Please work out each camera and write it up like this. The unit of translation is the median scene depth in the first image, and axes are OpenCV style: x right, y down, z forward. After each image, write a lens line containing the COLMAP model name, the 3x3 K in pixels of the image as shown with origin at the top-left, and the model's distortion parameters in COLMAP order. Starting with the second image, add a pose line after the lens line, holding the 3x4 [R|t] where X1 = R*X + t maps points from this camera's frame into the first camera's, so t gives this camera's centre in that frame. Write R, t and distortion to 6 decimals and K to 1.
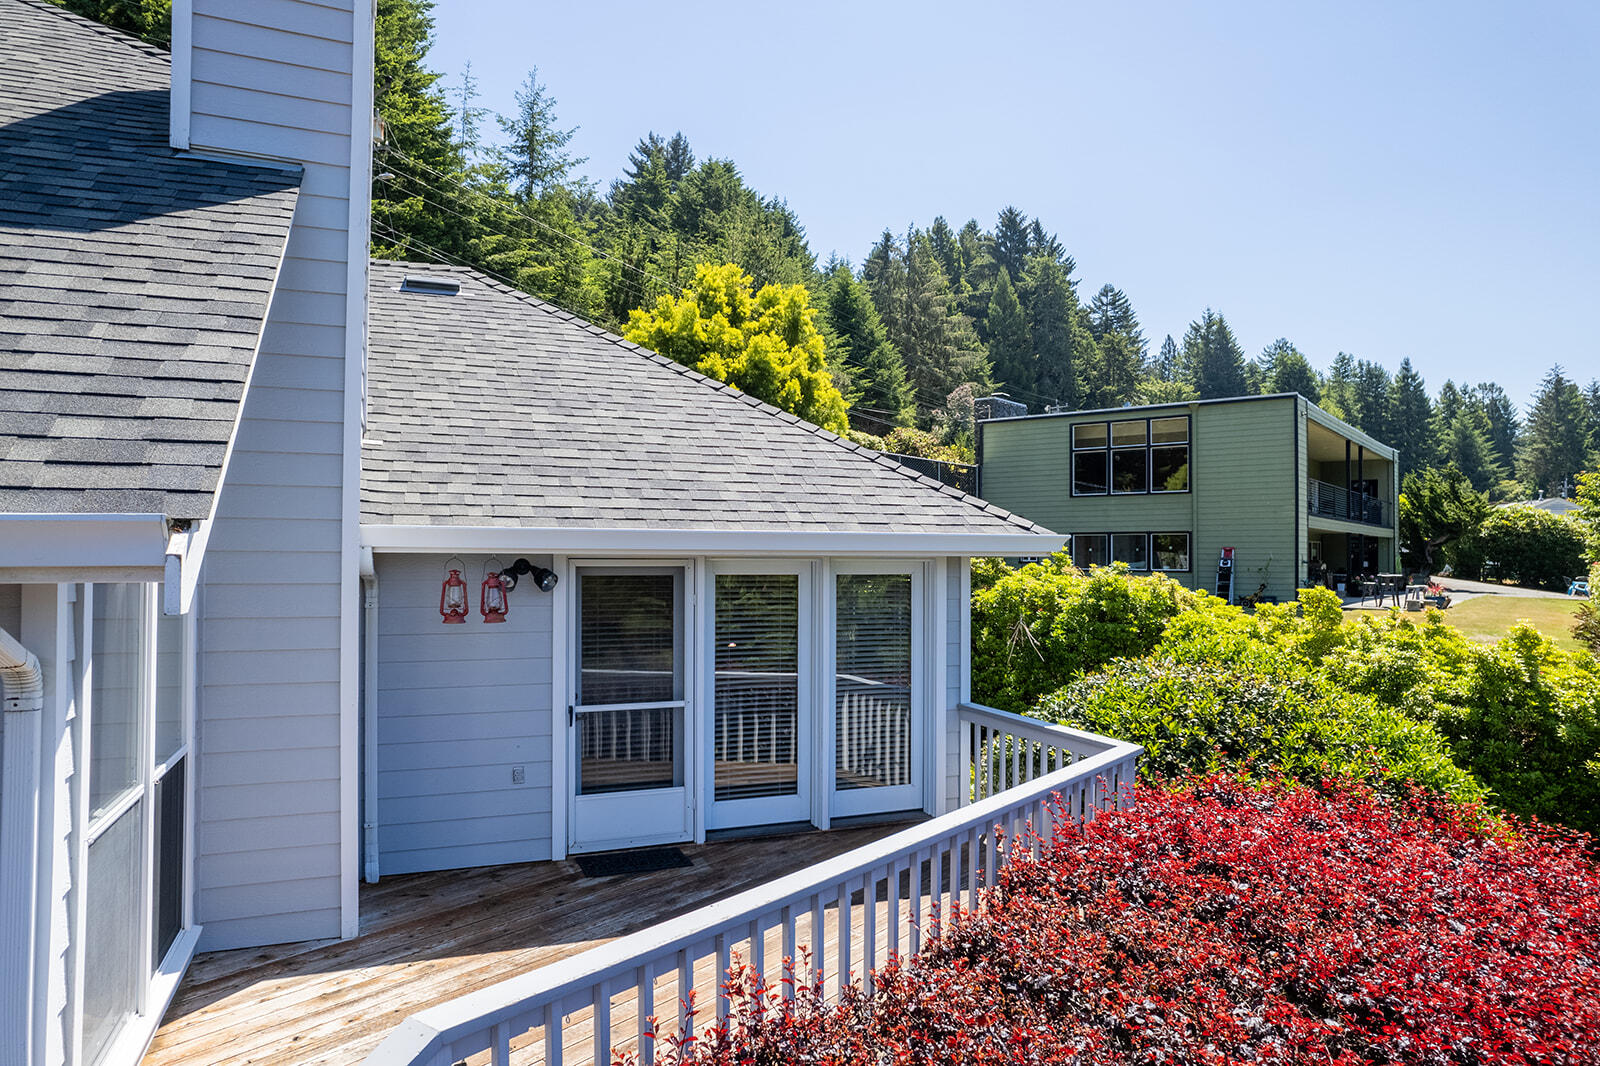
lens RADIAL K [[1031.4, 0, 795.9], [0, 1031.4, 533.1], [0, 0, 1]] dist [-0.083864, 0.080310]
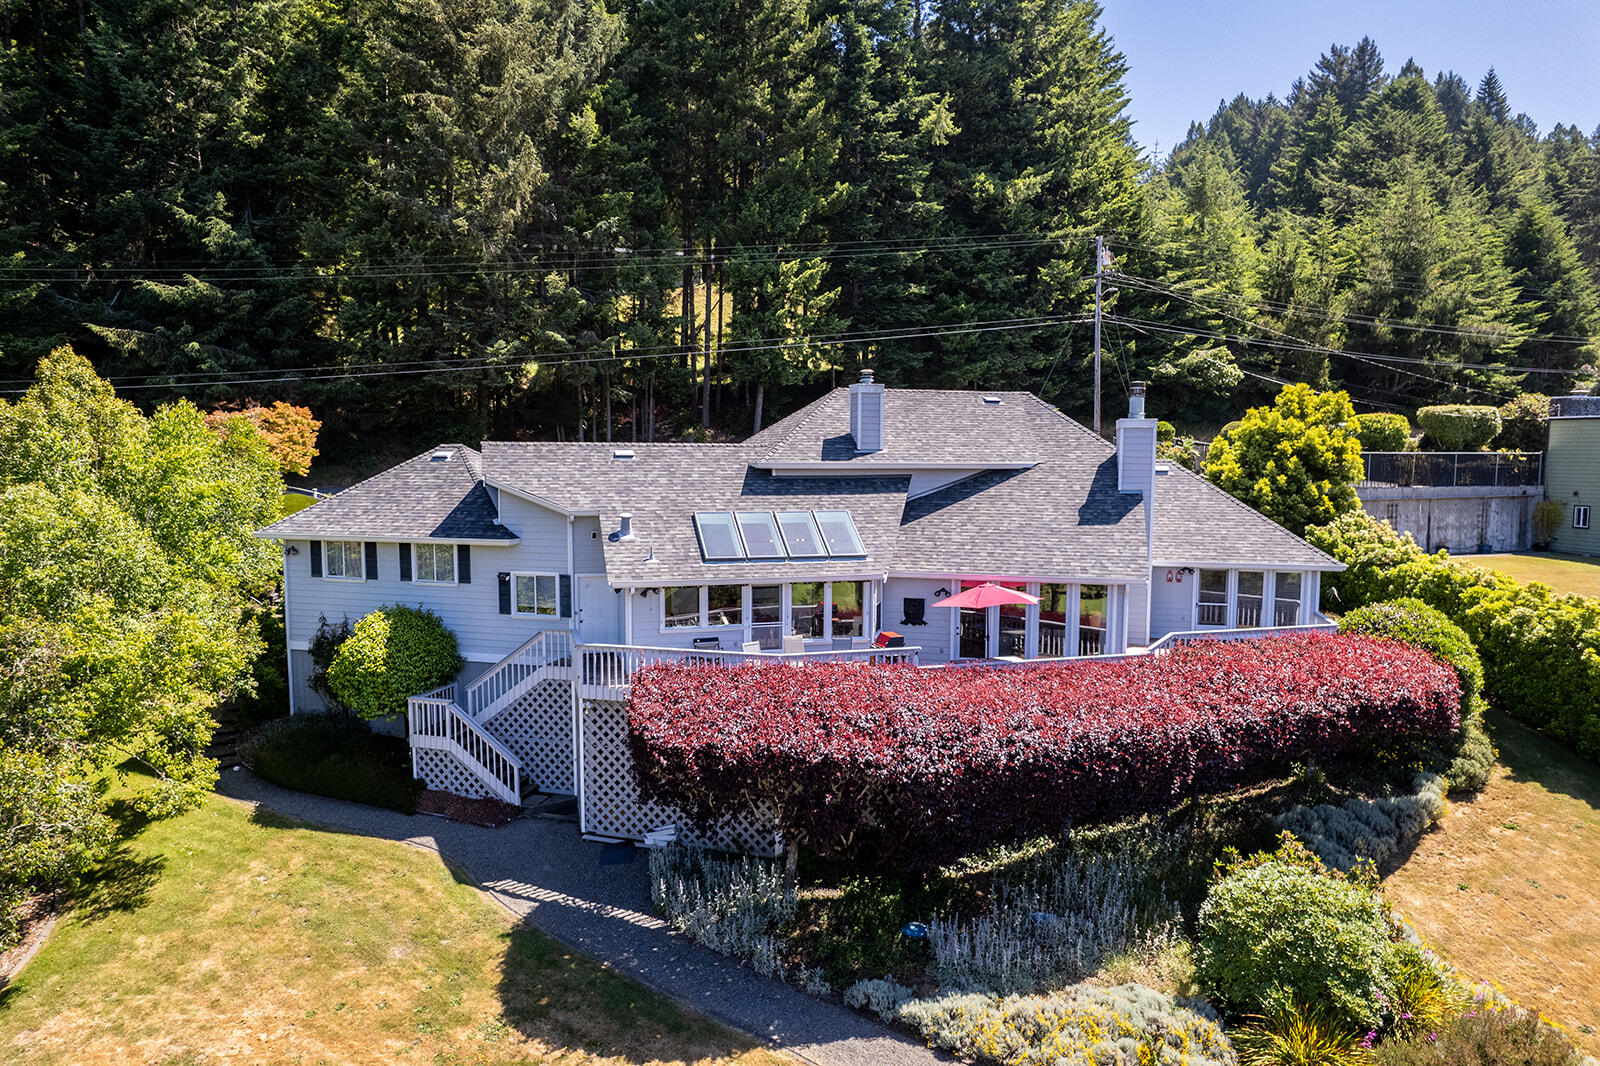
lens RADIAL K [[1031.4, 0, 795.9], [0, 1031.4, 533.1], [0, 0, 1]] dist [-0.083864, 0.080310]
pose [[0.805203, 0.048210, -0.591036, 0.320757], [0.015349, 0.994661, 0.102045, -0.199229], [0.592800, -0.091239, 0.800165, -1.155399]]
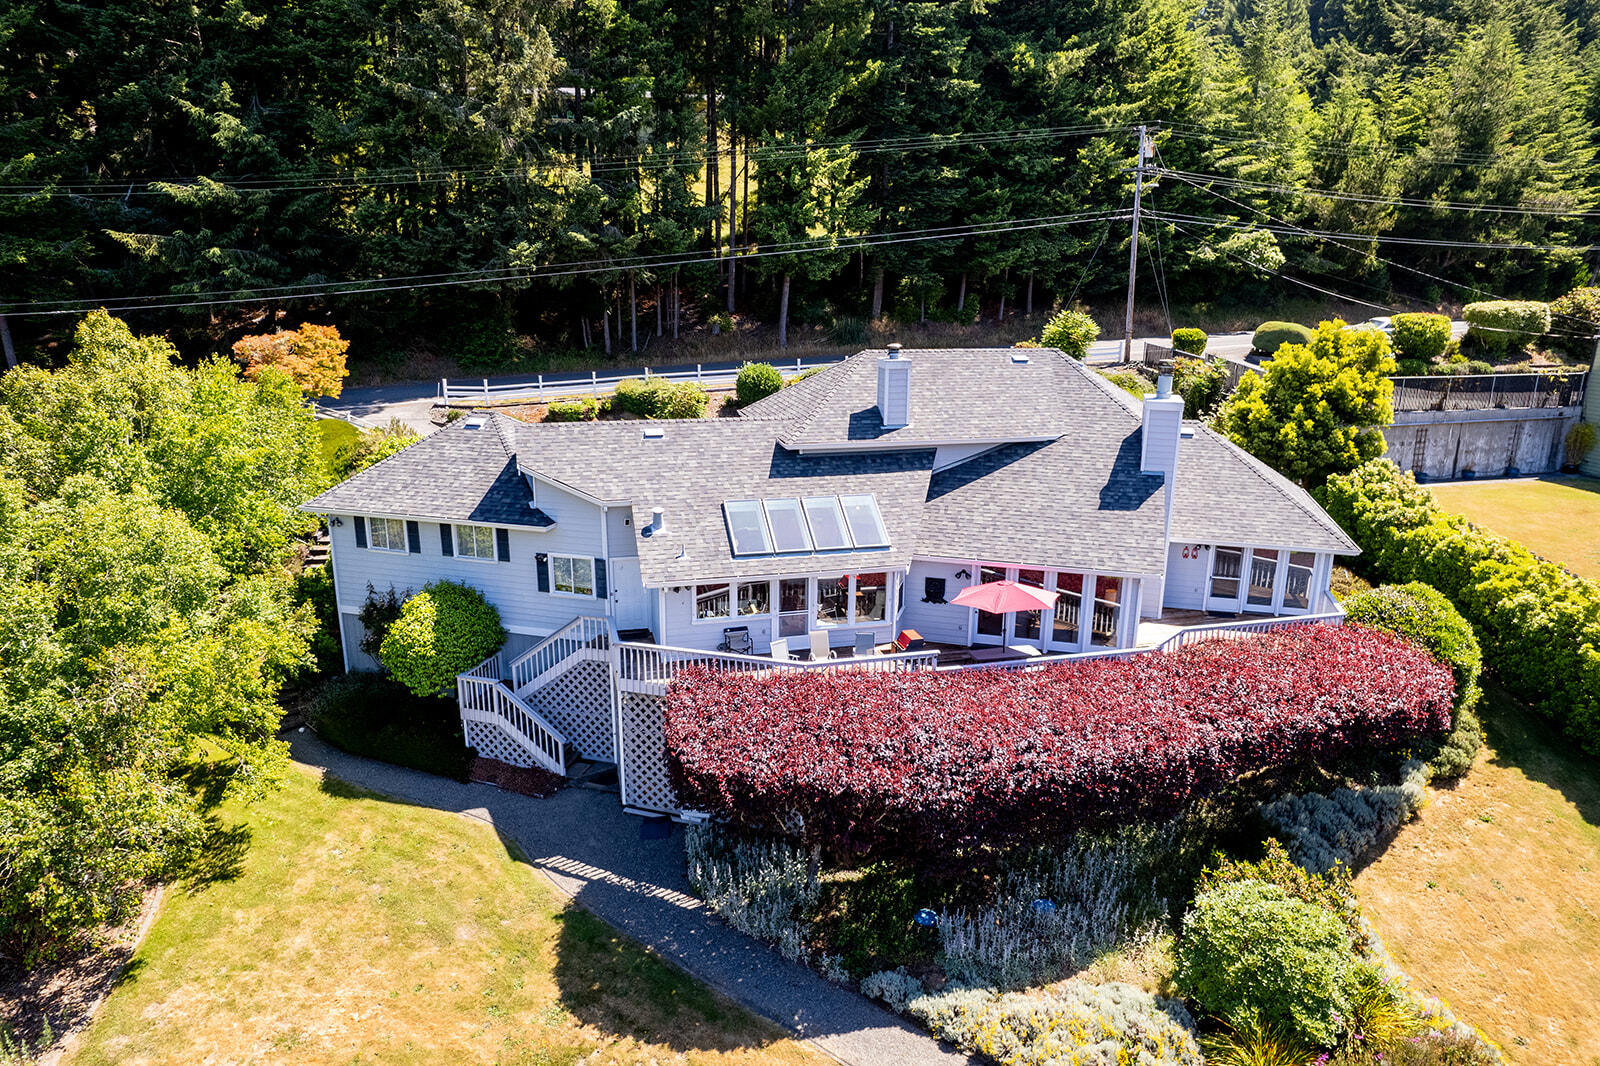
lens RADIAL K [[1031.4, 0, 795.9], [0, 1031.4, 533.1], [0, 0, 1]] dist [-0.083864, 0.080310]
pose [[0.790322, 0.160569, -0.591277, 0.319666], [0.012521, 0.960614, 0.277603, -0.432075], [0.612563, -0.226800, 0.757184, -1.153571]]
